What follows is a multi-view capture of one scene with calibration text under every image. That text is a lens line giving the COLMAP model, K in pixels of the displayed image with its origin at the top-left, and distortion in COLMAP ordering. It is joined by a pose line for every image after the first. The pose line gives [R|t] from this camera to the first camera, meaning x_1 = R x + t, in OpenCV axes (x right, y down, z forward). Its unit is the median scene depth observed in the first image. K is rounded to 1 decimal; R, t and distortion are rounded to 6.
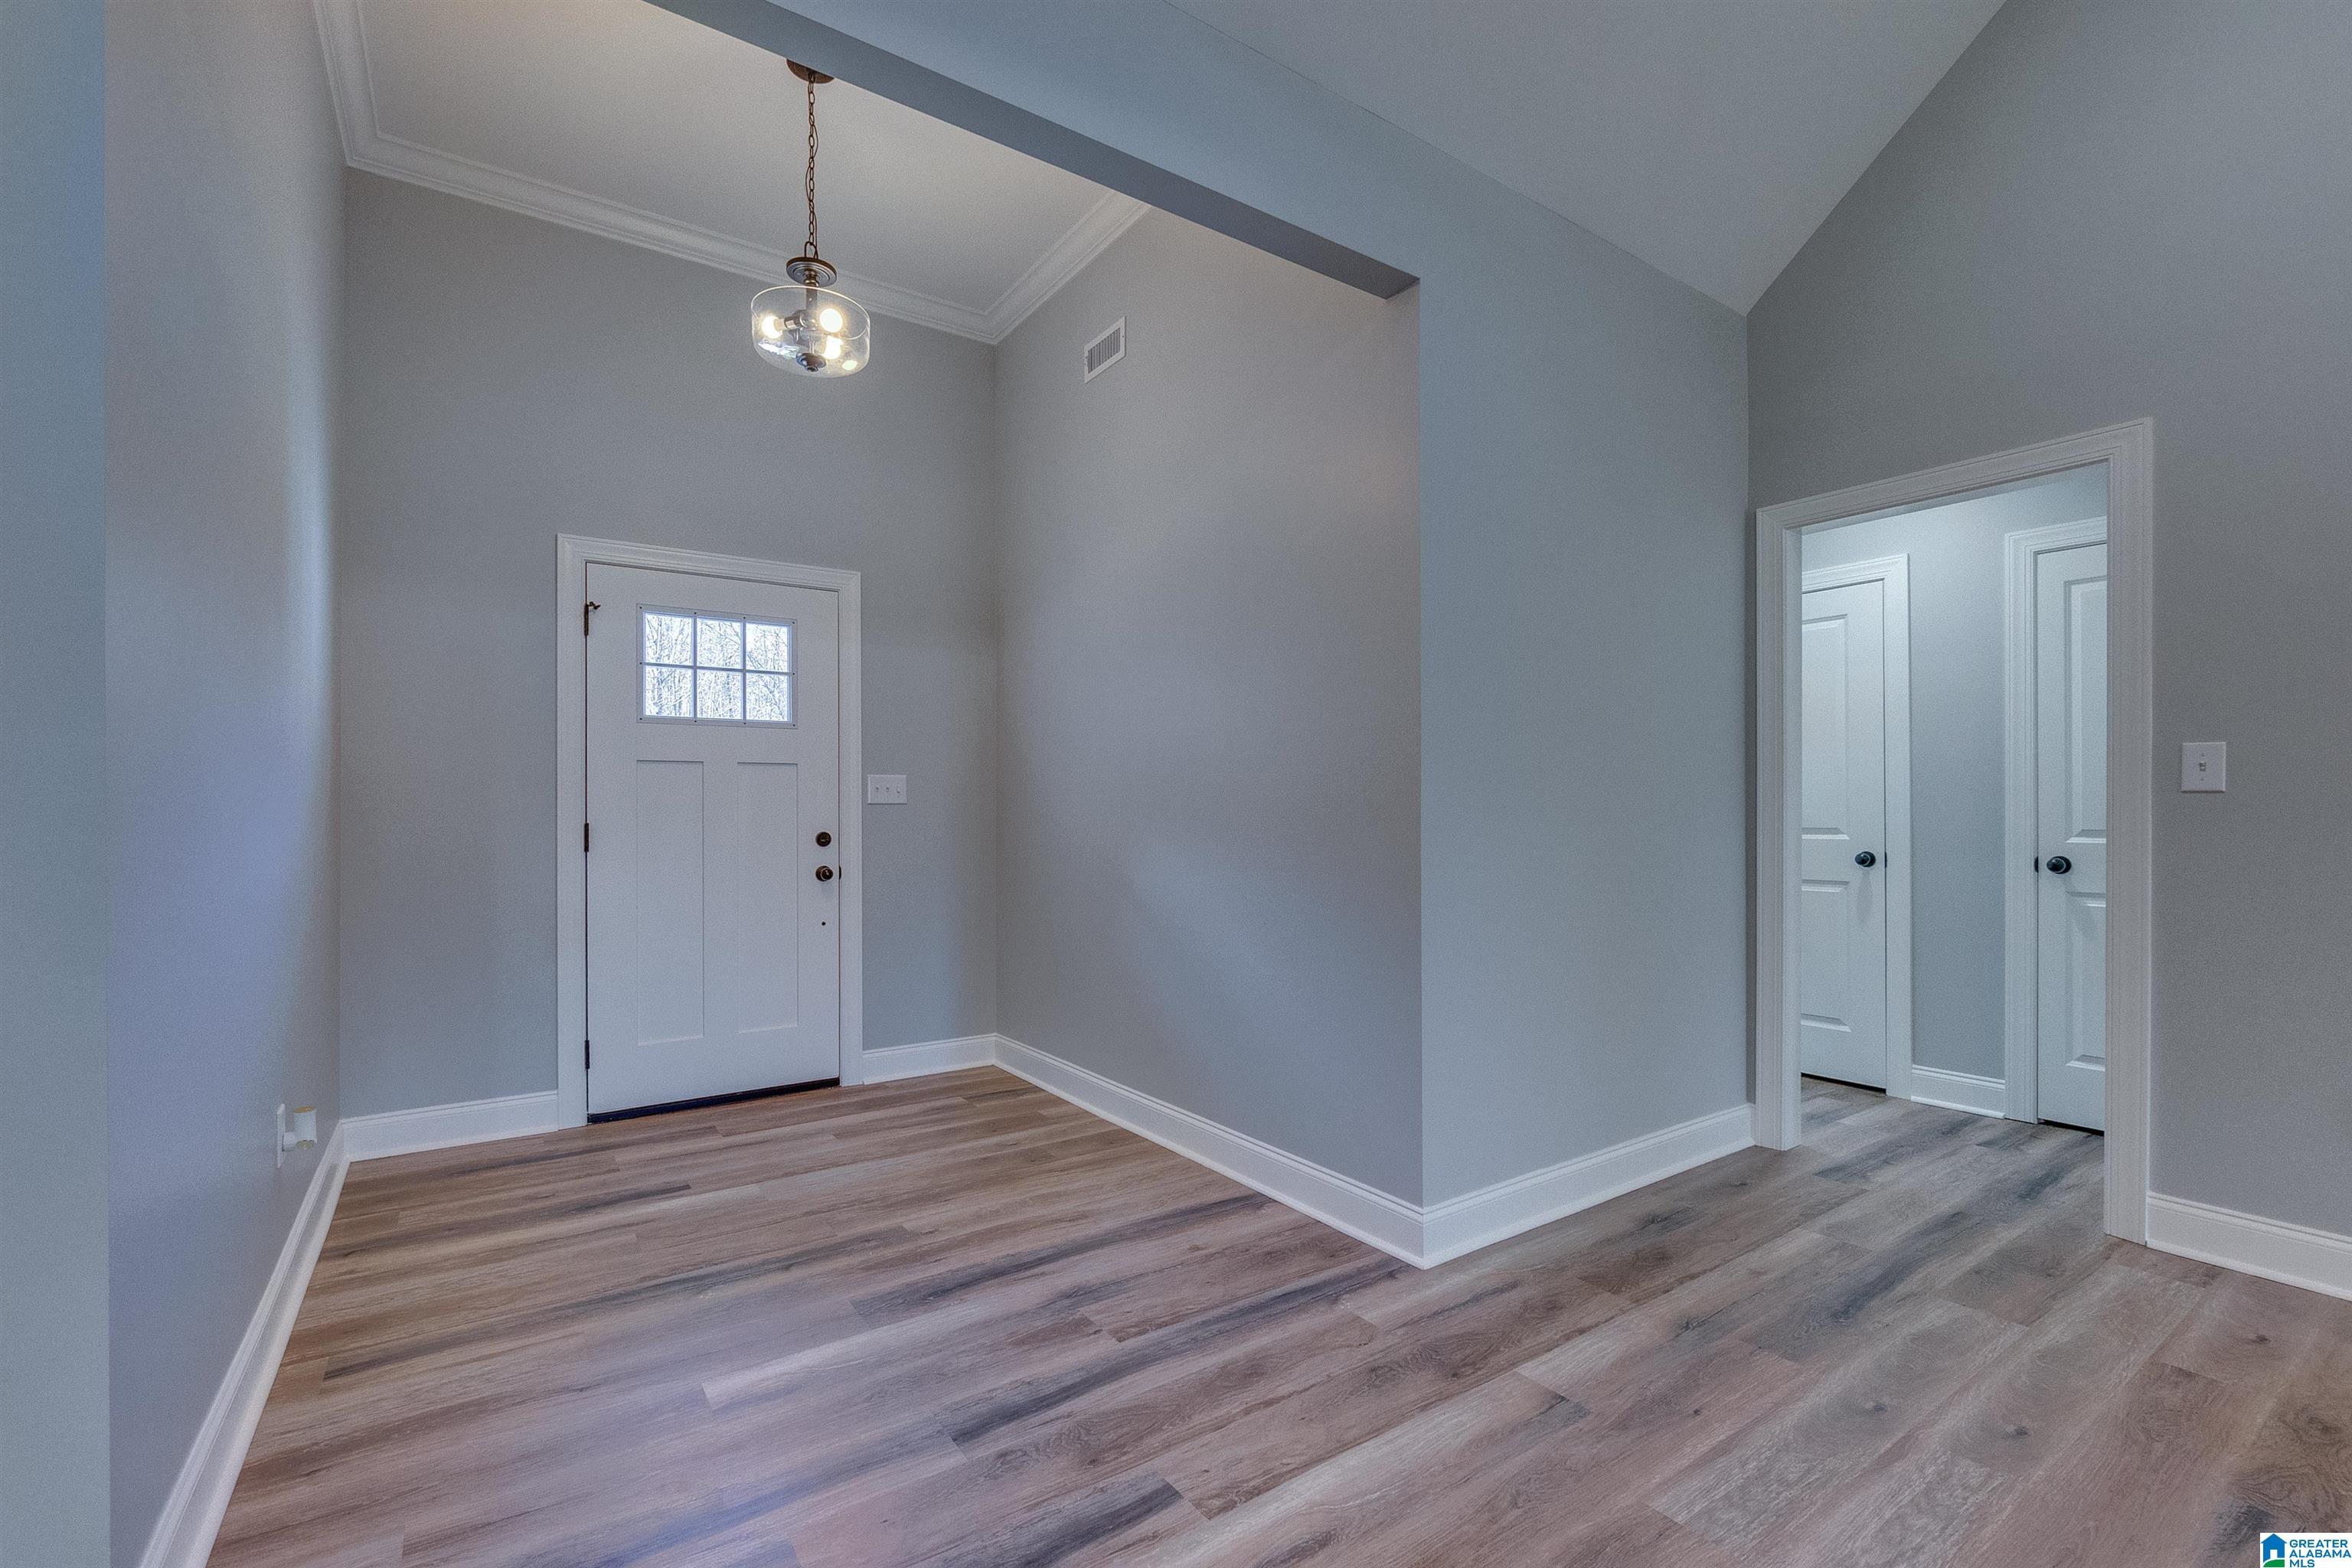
lens RADIAL K [[1013.5, 0, 1176.5], [0, 1013.5, 810.2], [0, 0, 1]] dist [-0.001877, -0.000490]
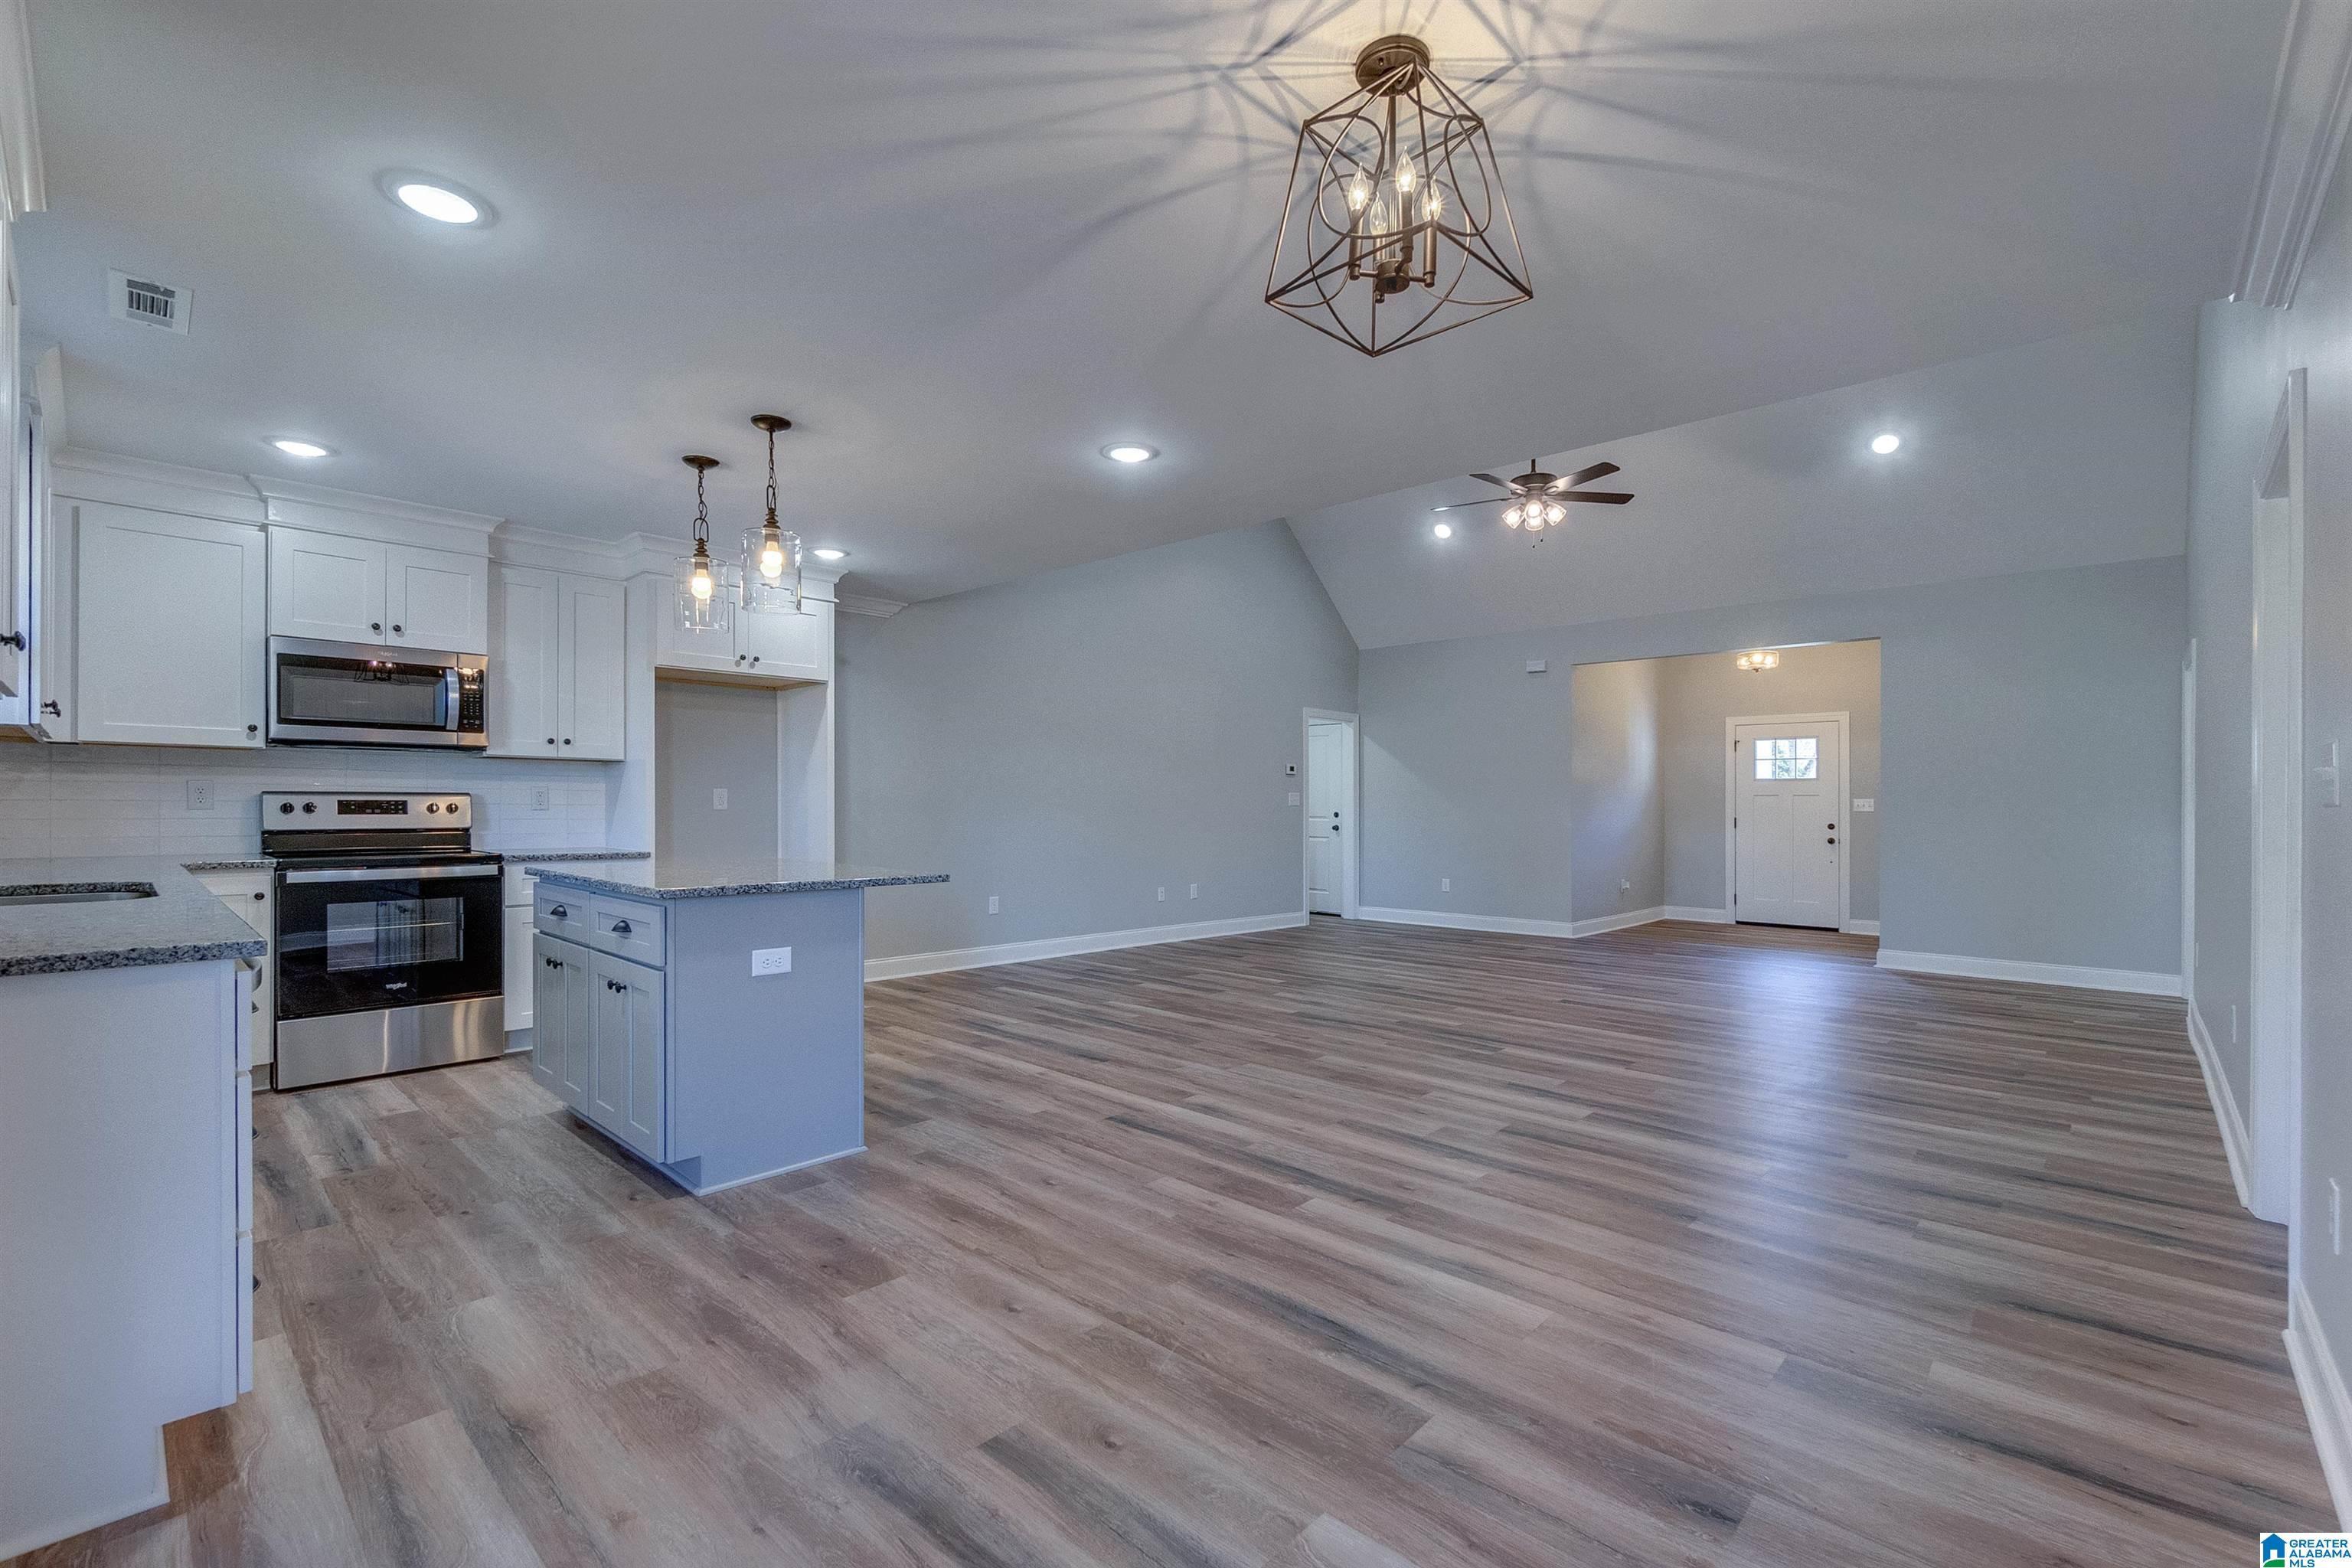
lens RADIAL K [[1013.5, 0, 1176.5], [0, 1013.5, 810.2], [0, 0, 1]] dist [-0.001877, -0.000490]
pose [[0.209337, 0.004451, -0.977833, 1.892494], [-0.007015, 0.999971, 0.003050, -0.006903], [0.977818, 0.006221, 0.209362, -1.144444]]
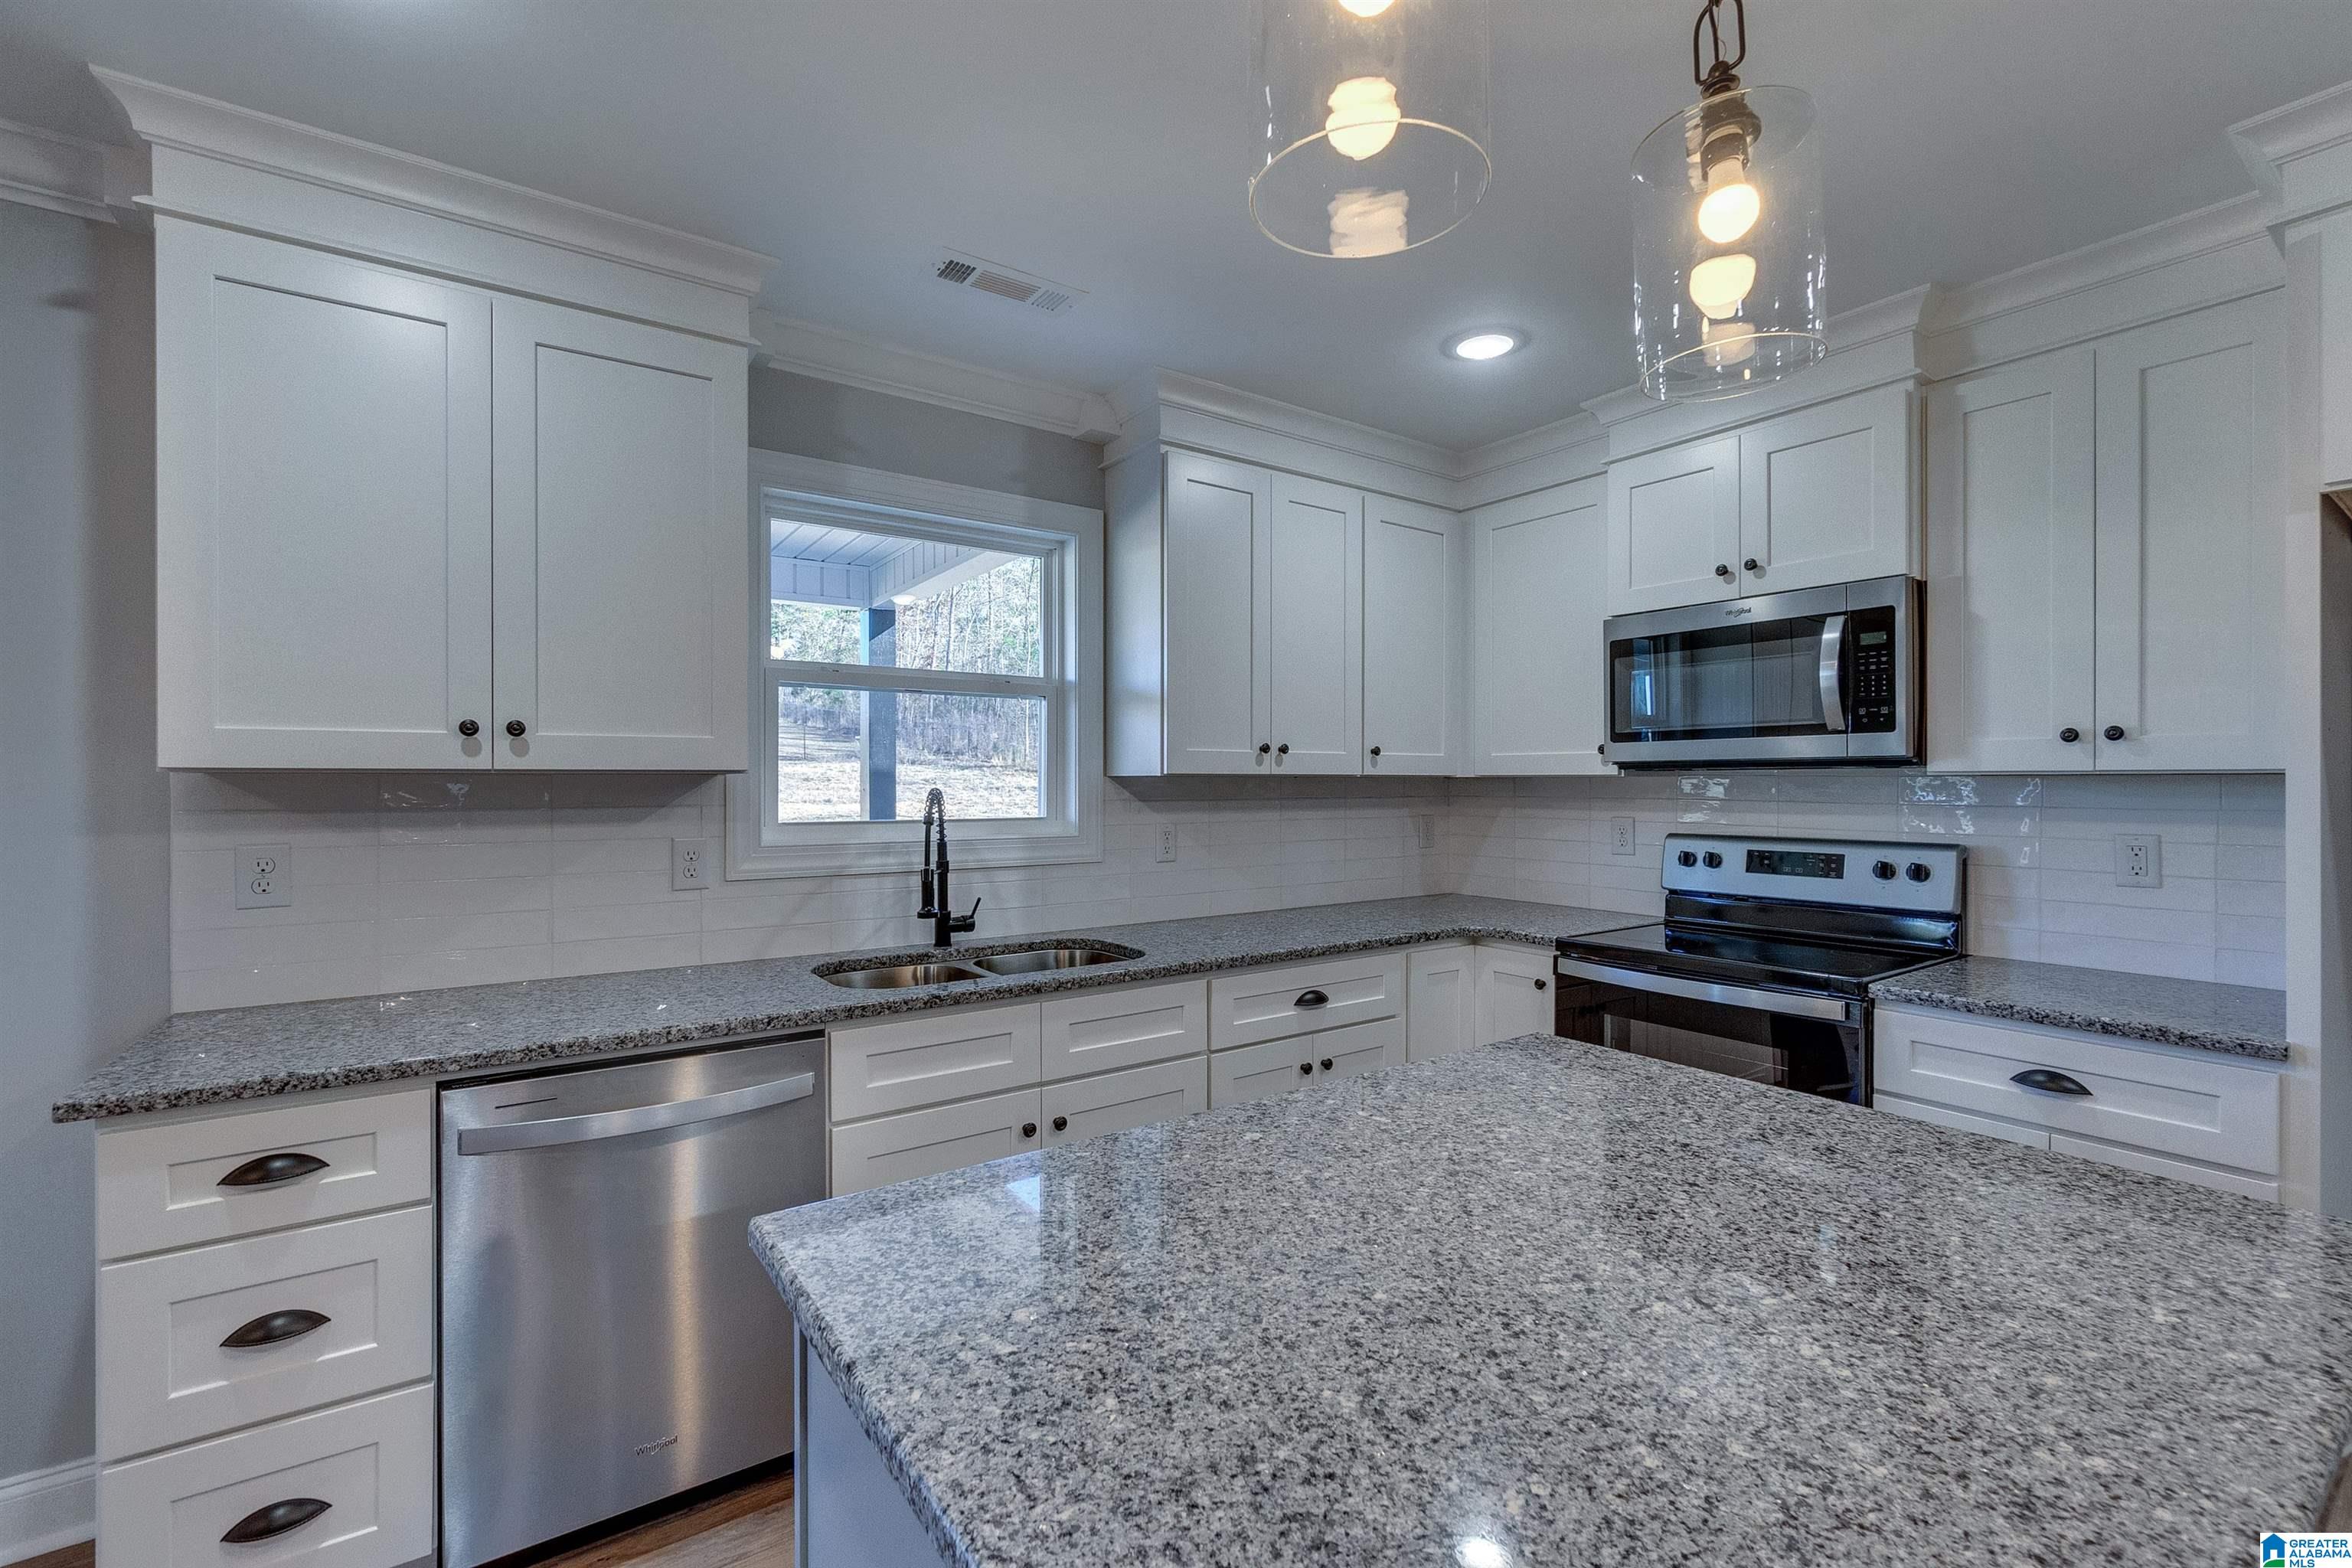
lens RADIAL K [[1014.1, 0, 1176.0], [0, 1014.1, 784.0], [0, 0, 1]] dist [0.007664, 0.000083]
pose [[-0.999984, -0.001219, -0.005587, 0.925114], [-0.001230, 0.999997, 0.001971, -0.060939], [0.005585, 0.001978, -0.999982, -1.090185]]
